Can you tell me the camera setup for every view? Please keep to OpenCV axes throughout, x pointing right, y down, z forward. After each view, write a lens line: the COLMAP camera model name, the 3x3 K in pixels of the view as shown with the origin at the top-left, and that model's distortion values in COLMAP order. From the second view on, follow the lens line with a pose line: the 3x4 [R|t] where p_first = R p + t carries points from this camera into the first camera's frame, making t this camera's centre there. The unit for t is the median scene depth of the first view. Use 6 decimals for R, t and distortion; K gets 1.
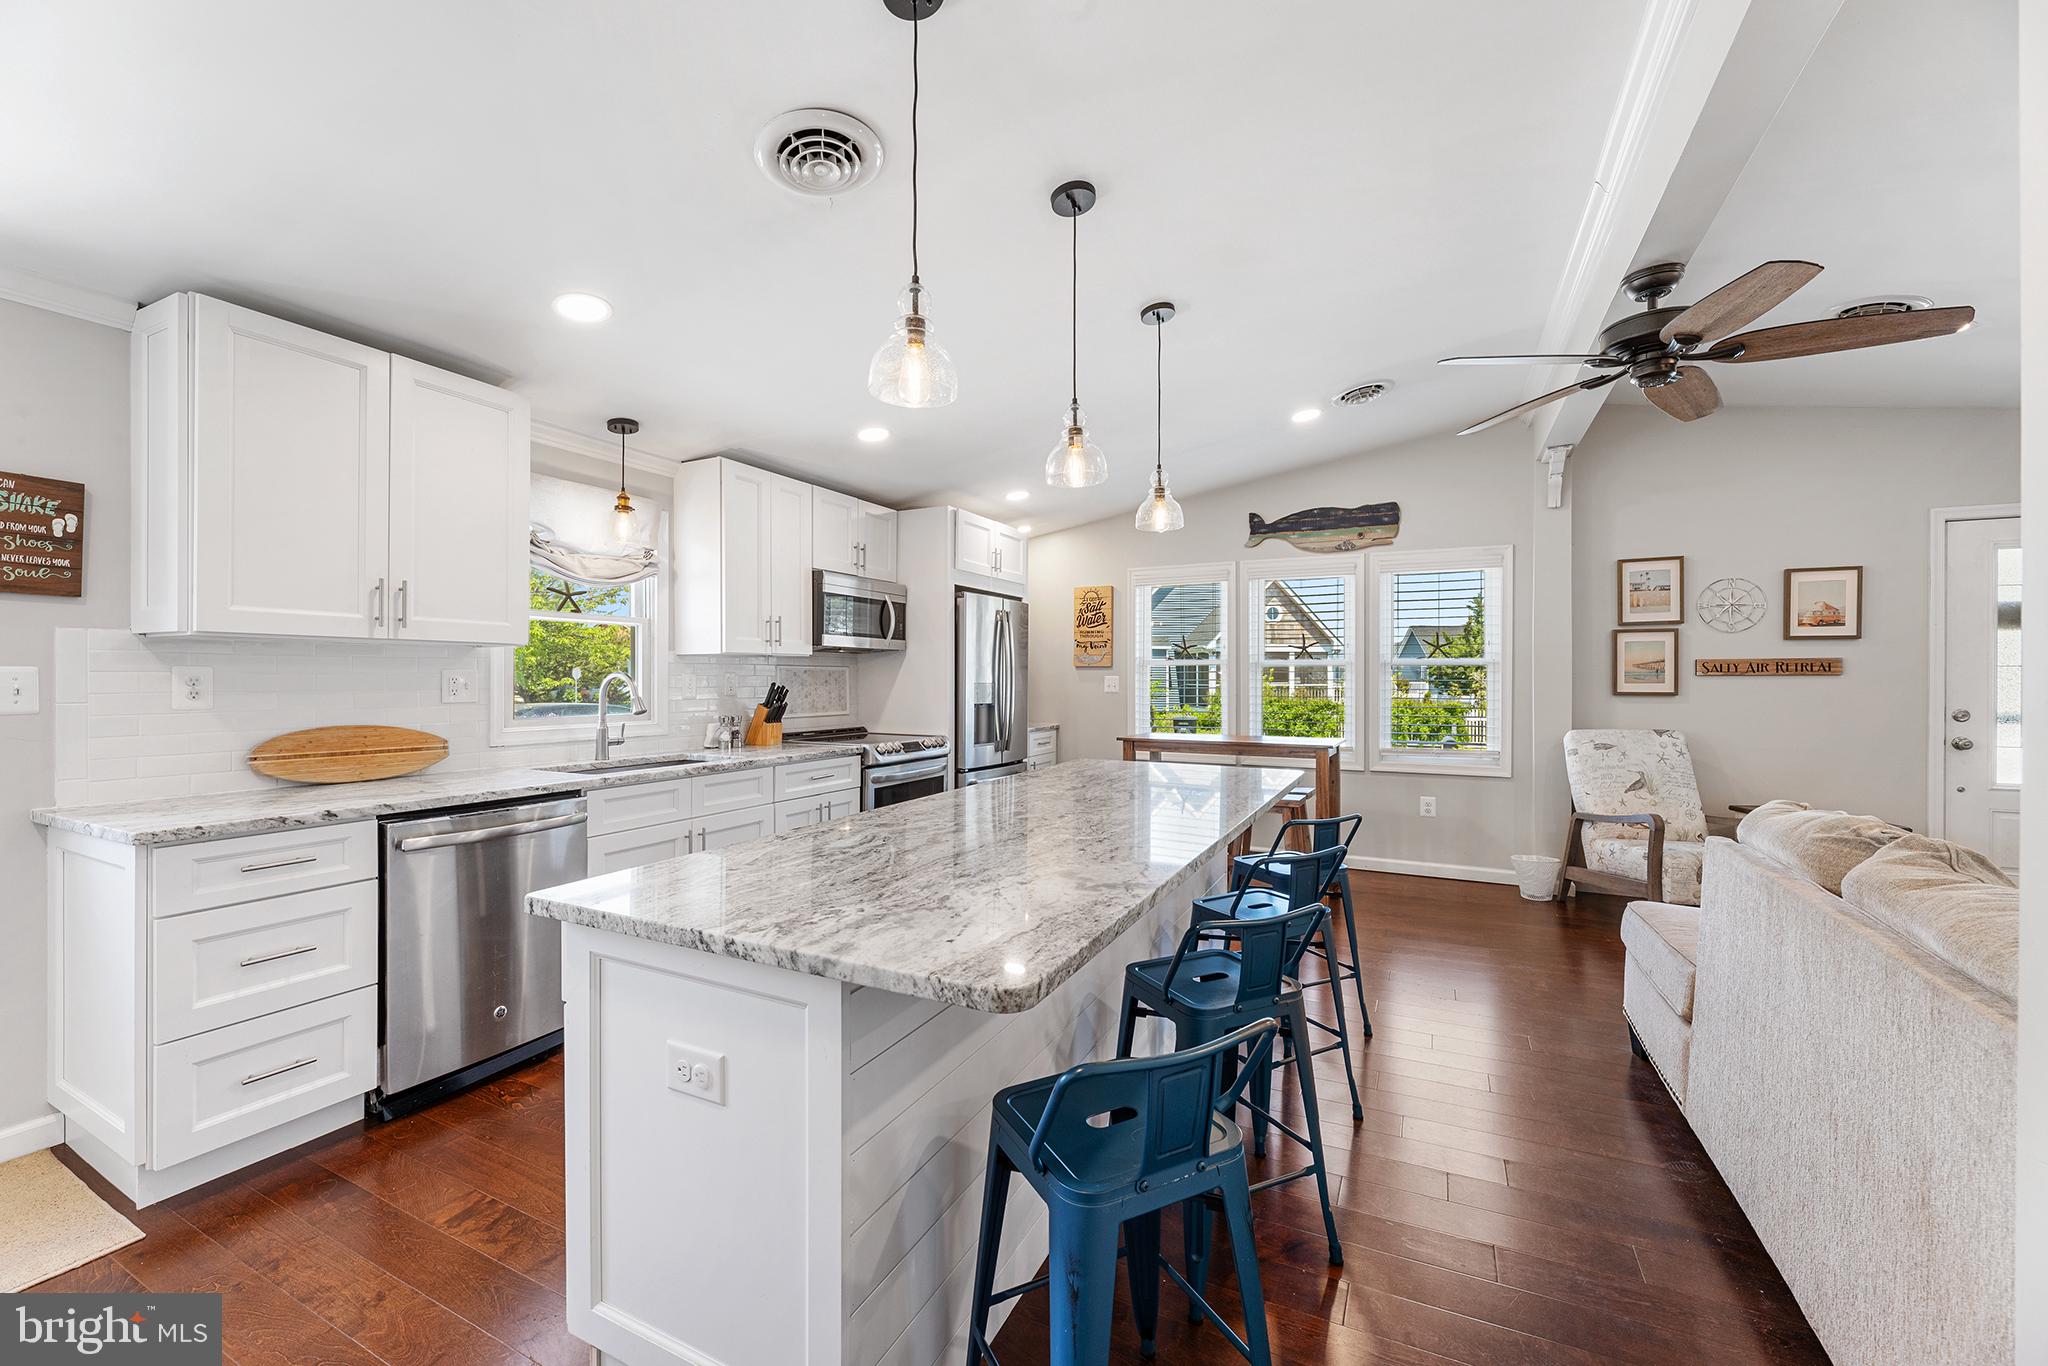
lens RADIAL K [[824.6, 0, 1020.7], [0, 824.6, 673.7], [0, 0, 1]] dist [-0.001400, -0.000066]
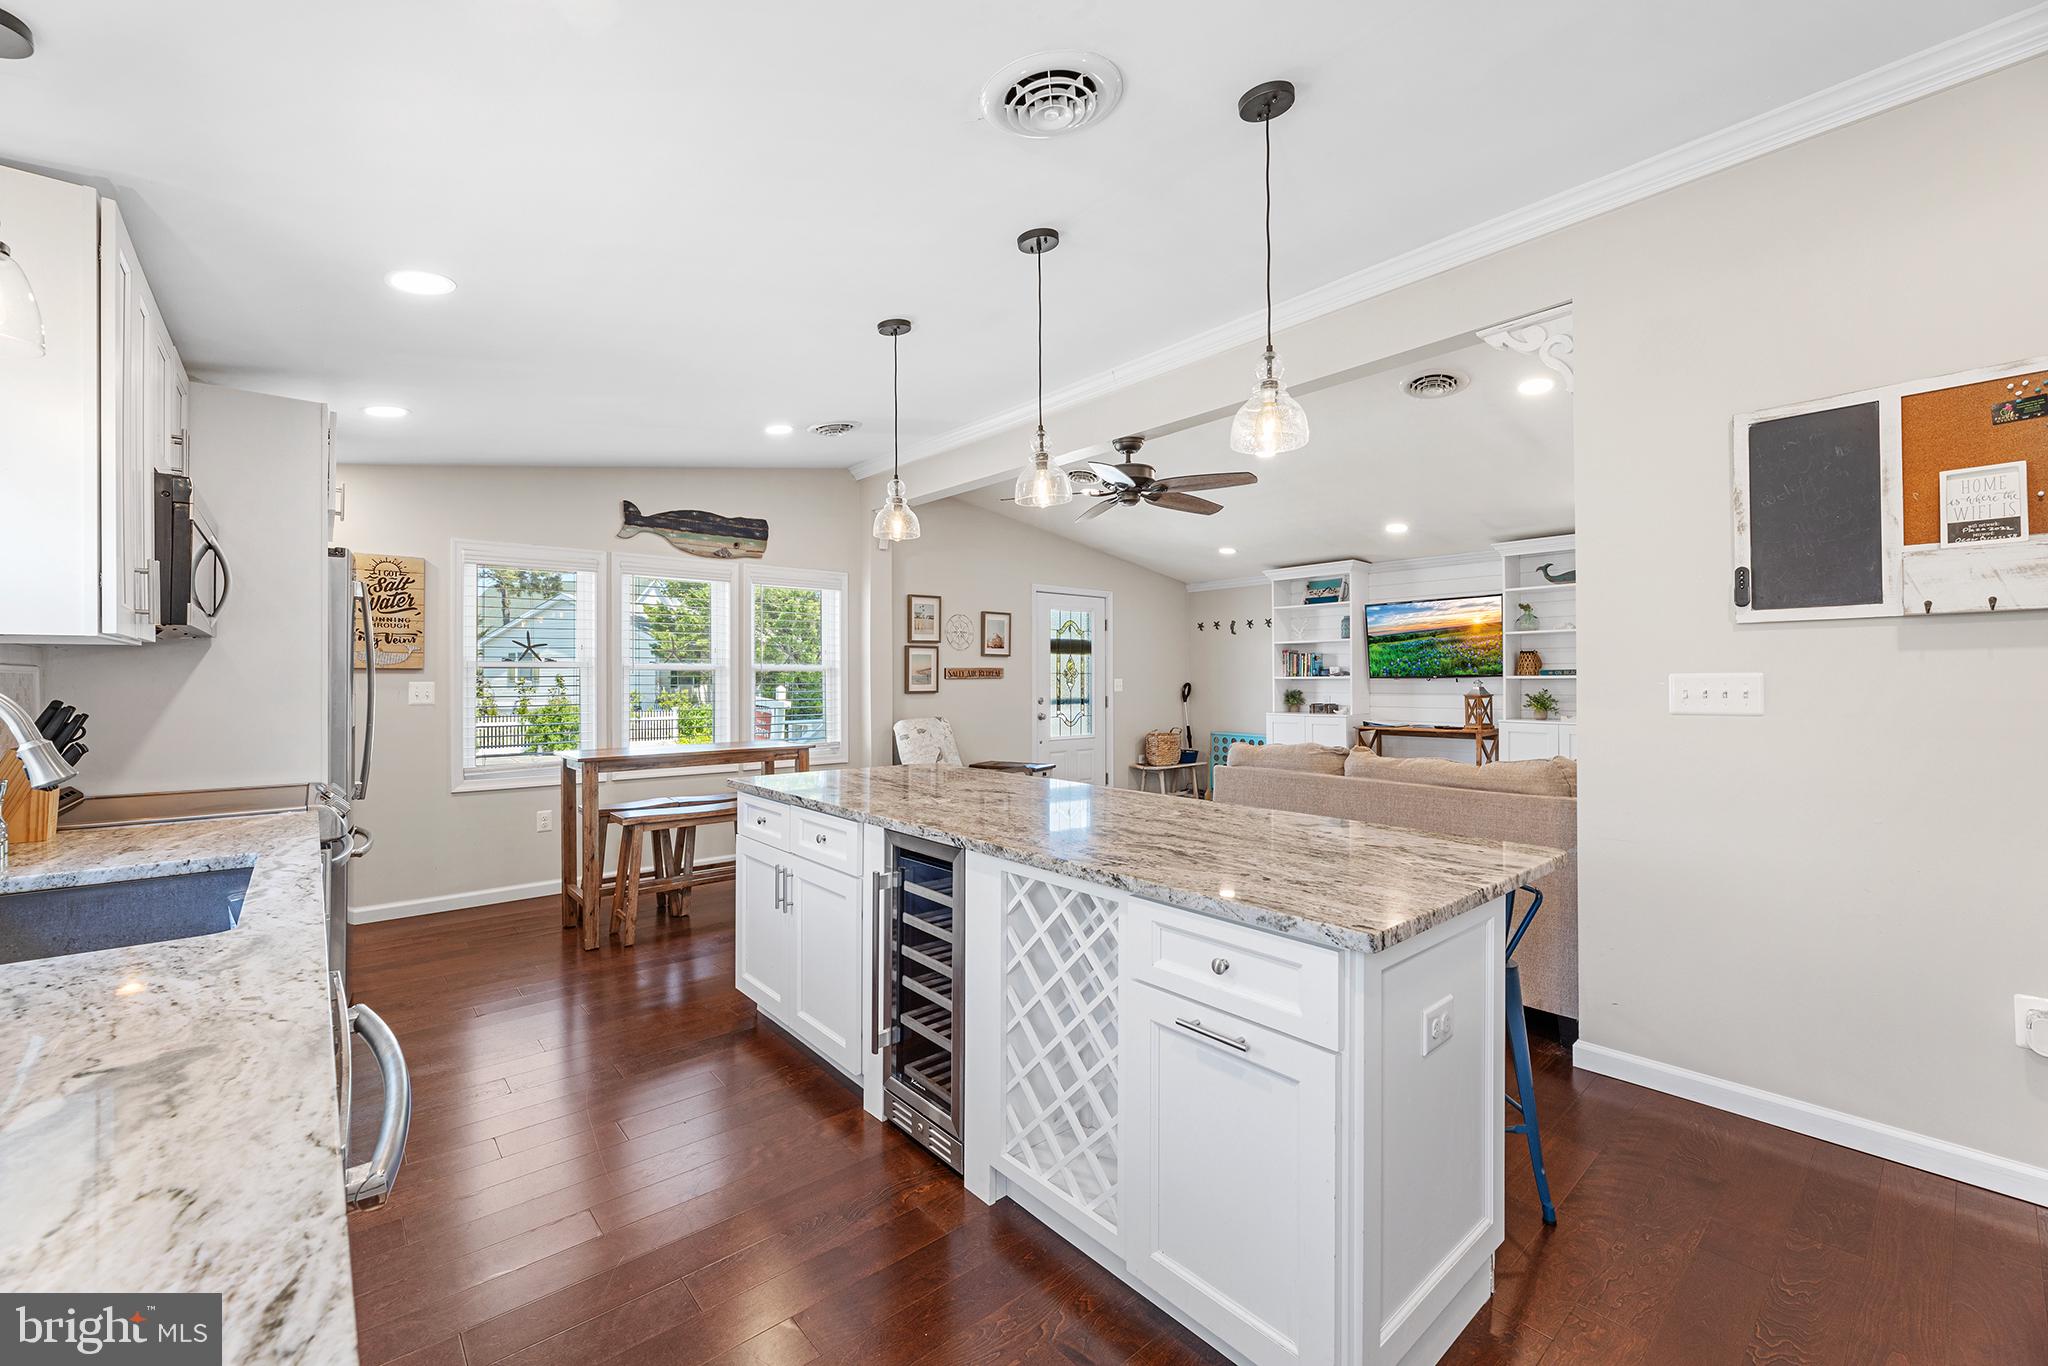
lens RADIAL K [[824.6, 0, 1020.7], [0, 824.6, 673.7], [0, 0, 1]] dist [-0.001400, -0.000066]
pose [[0.384576, 0.002109, 0.923091, -0.489626], [0.000188, 0.999997, -0.002364, -0.003453], [-0.923093, 0.001083, 0.384574, 0.318298]]
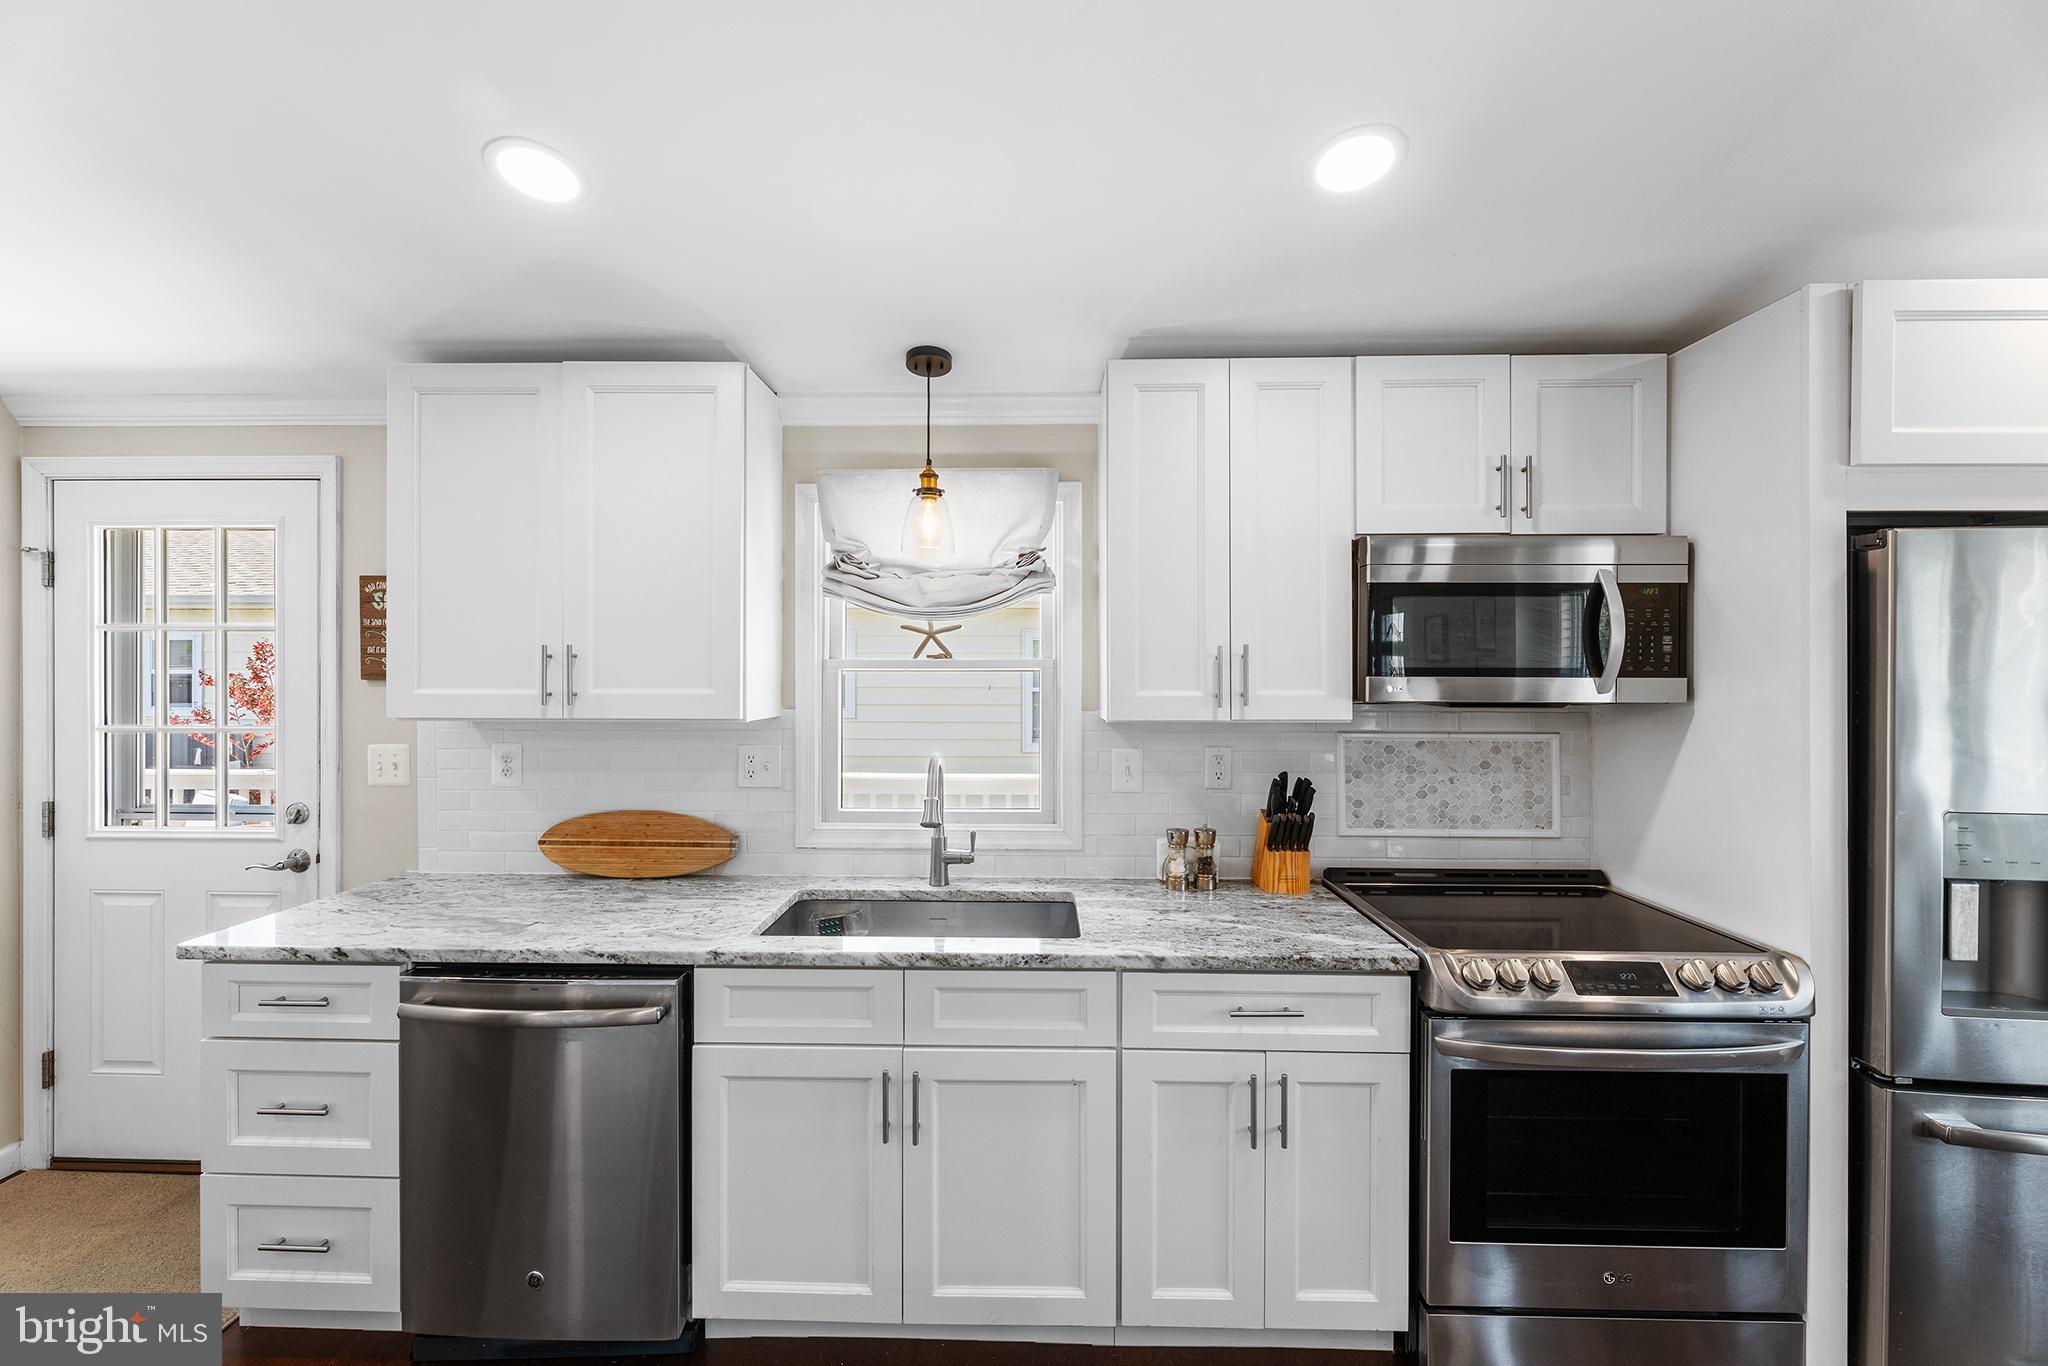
lens RADIAL K [[824.6, 0, 1020.7], [0, 824.6, 673.7], [0, 0, 1]] dist [-0.001400, -0.000066]
pose [[0.428667, -0.001731, -0.903461, 0.085476], [0.003878, 0.999992, -0.000076, -0.048265], [0.903454, -0.003471, 0.428670, 0.607161]]
